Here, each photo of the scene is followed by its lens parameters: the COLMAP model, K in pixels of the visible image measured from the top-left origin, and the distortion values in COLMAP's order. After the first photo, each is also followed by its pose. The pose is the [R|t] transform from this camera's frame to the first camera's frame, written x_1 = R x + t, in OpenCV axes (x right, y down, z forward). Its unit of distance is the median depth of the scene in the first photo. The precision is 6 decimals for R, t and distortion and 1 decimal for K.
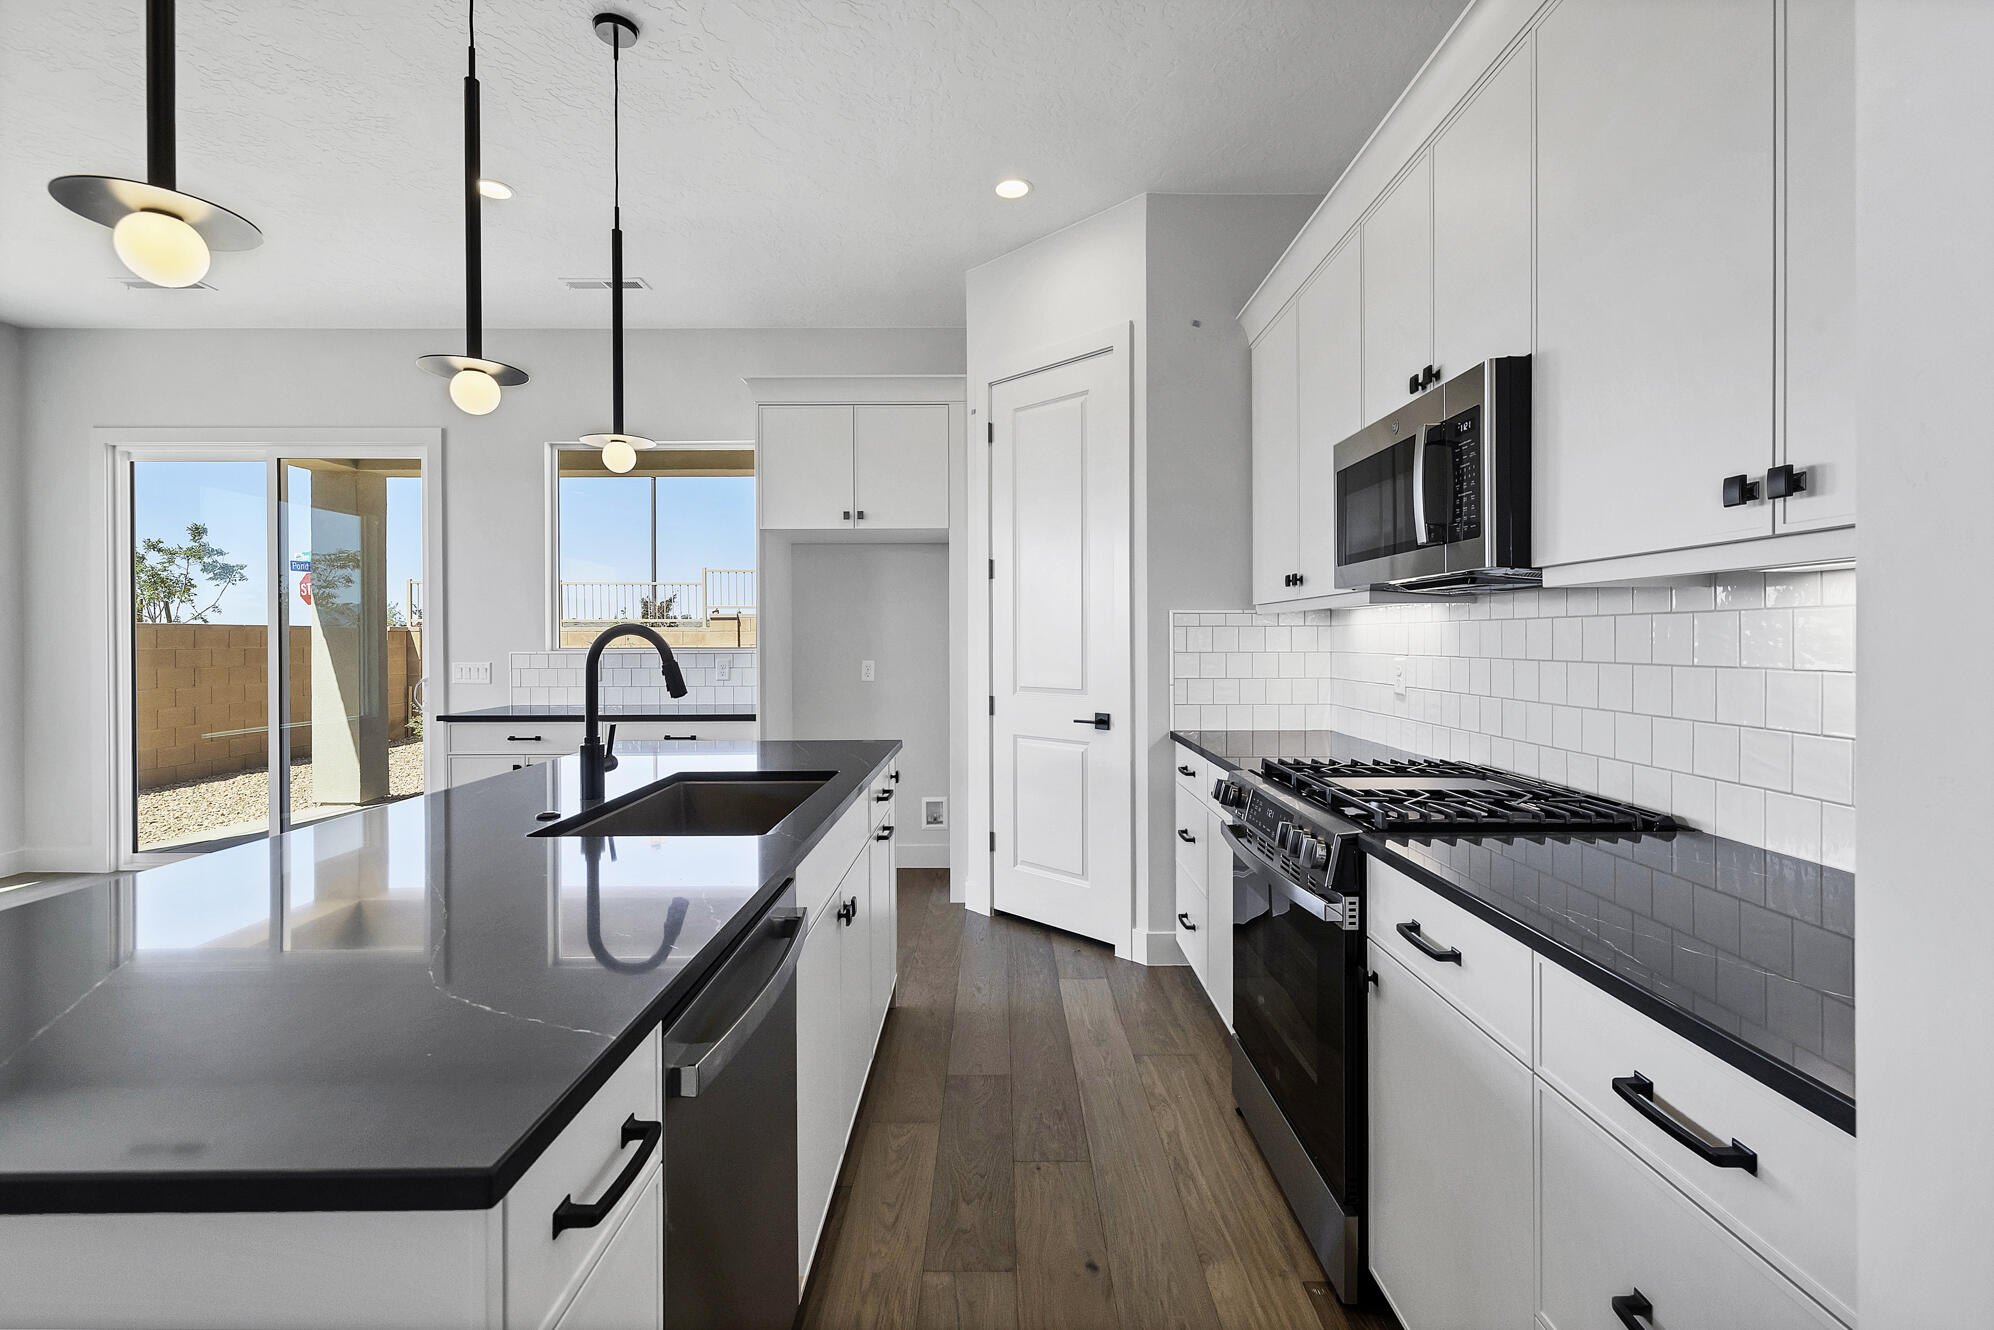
lens RADIAL K [[884.1, 0, 1007.9], [0, 884.1, 643.3], [0, 0, 1]] dist [-0.000716, -0.000389]
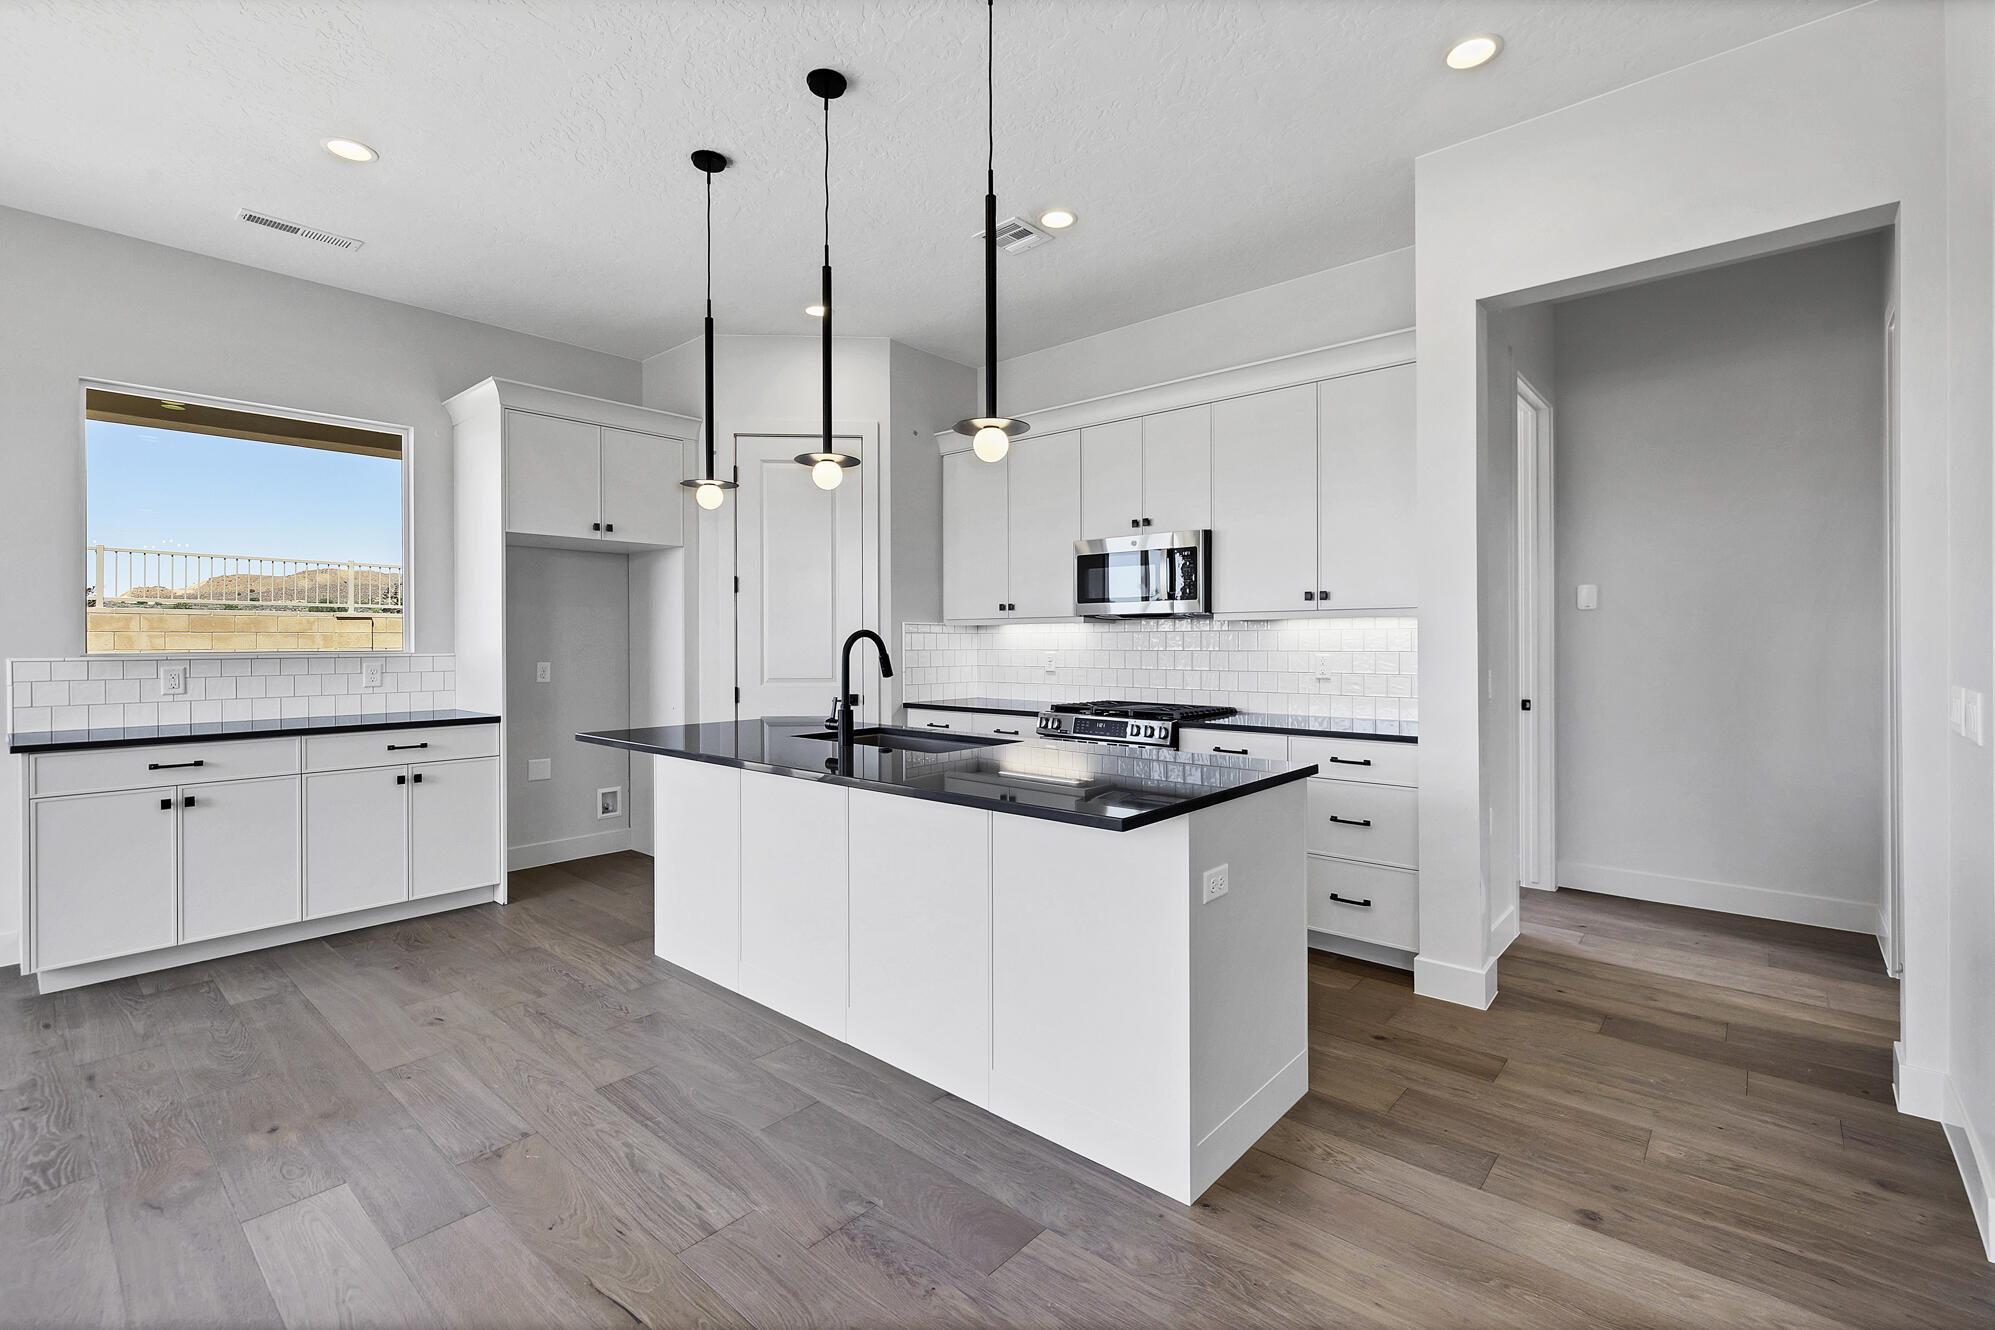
lens RADIAL K [[869.0, 0, 1010.5], [0, 869.0, 643.6], [0, 0, 1]] dist [0.002888, -0.000155]
pose [[0.657180, 0.000384, 0.753733, -0.697287], [0.004225, 0.999982, -0.004193, 0.005110], [-0.753722, 0.005940, 0.657167, -0.087476]]
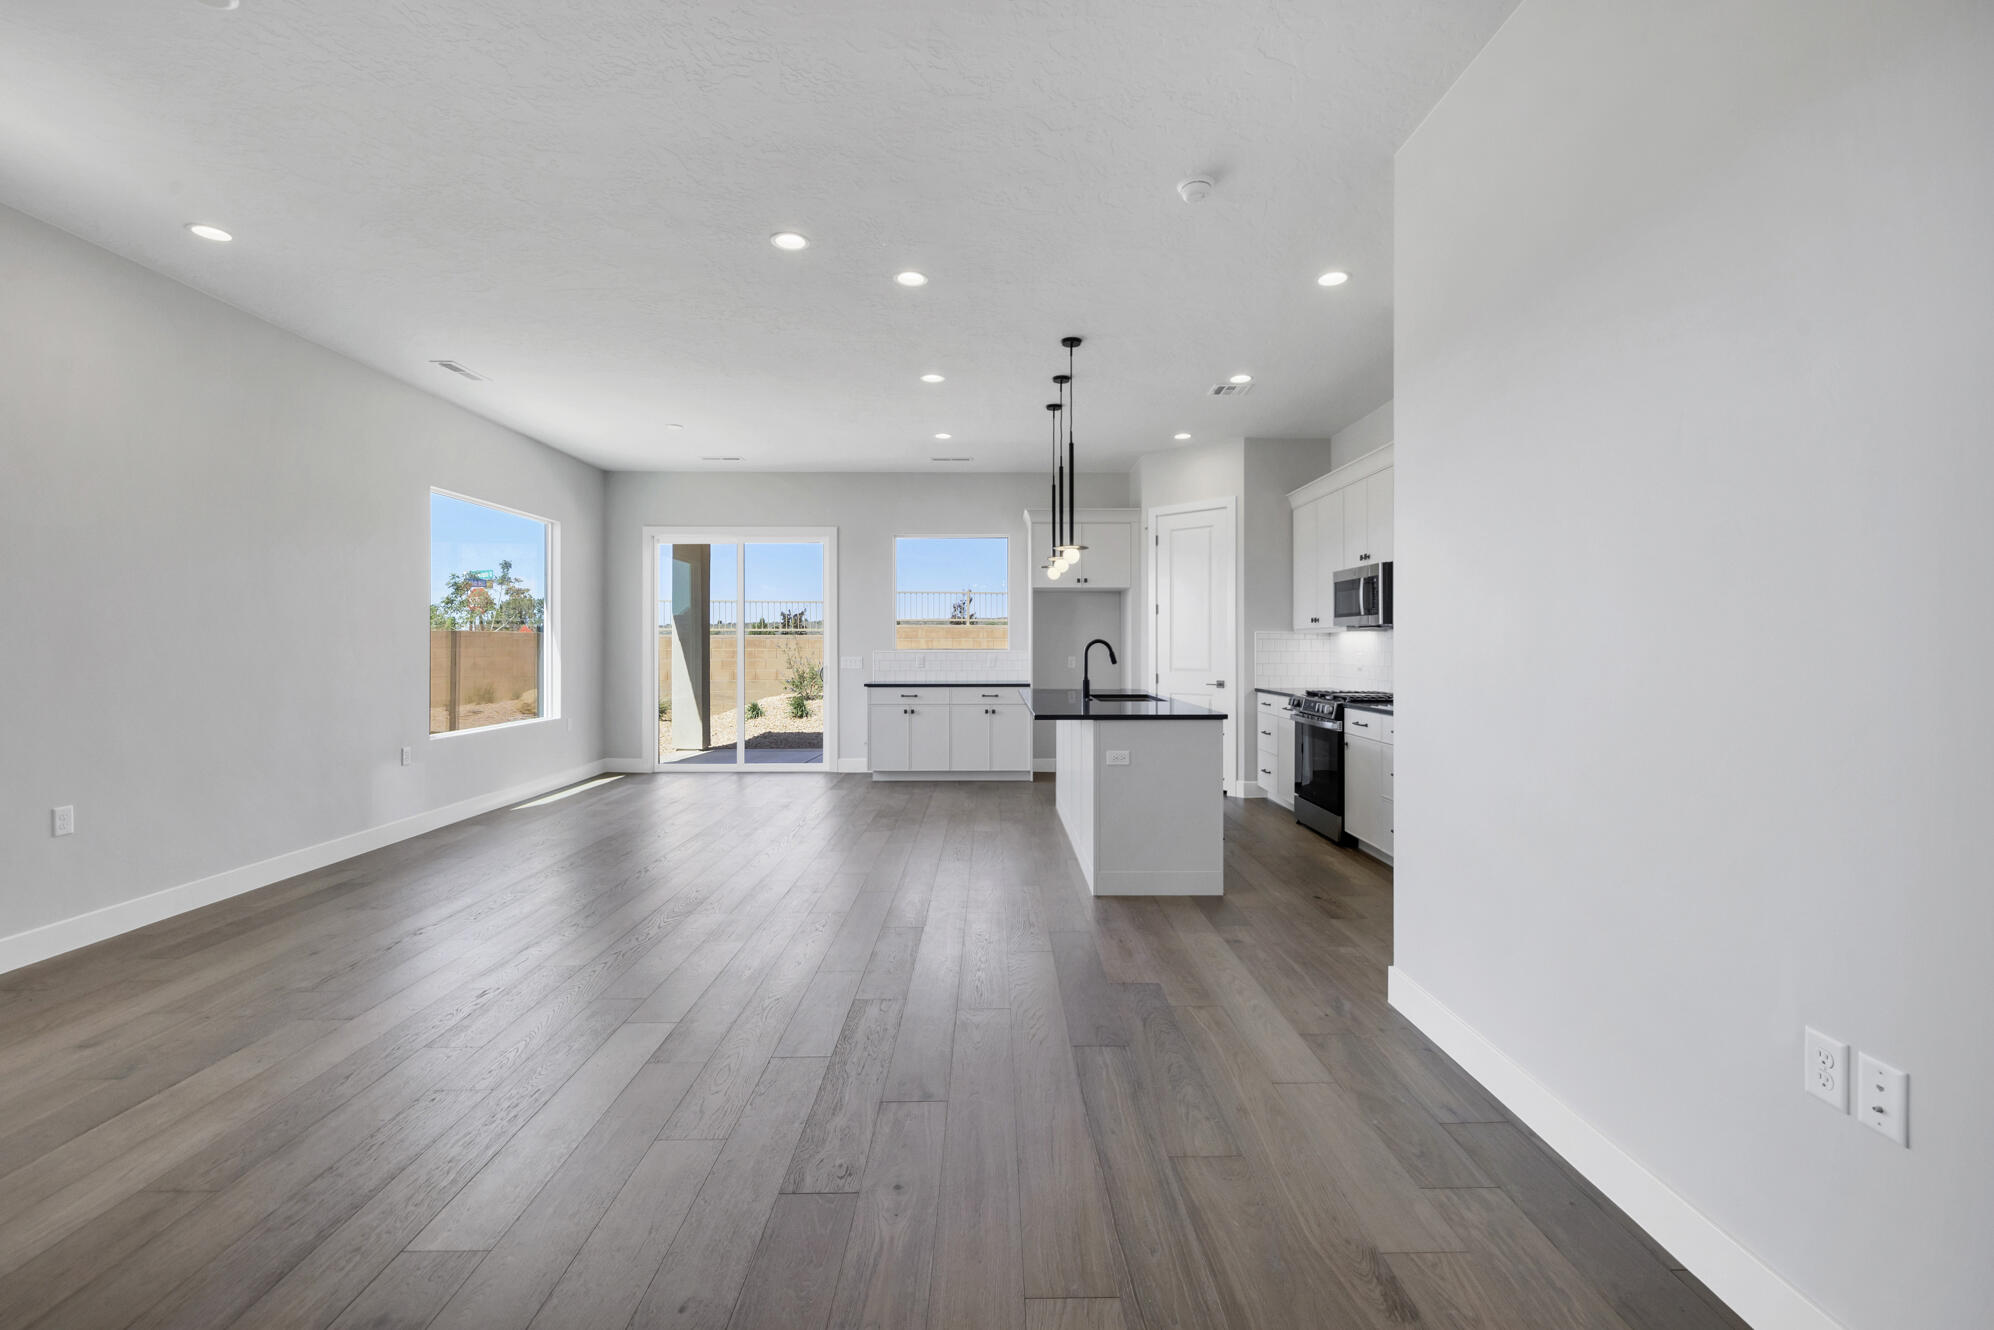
lens RADIAL K [[868.5, 0, 1010.0], [0, 868.5, 643.6], [0, 0, 1]] dist [0.002888, -0.000155]
pose [[0.999944, 0.003052, 0.010167, -0.375567], [-0.002982, 0.999972, -0.006894, 0.006911], [-0.010188, 0.006863, 0.999925, -0.956970]]
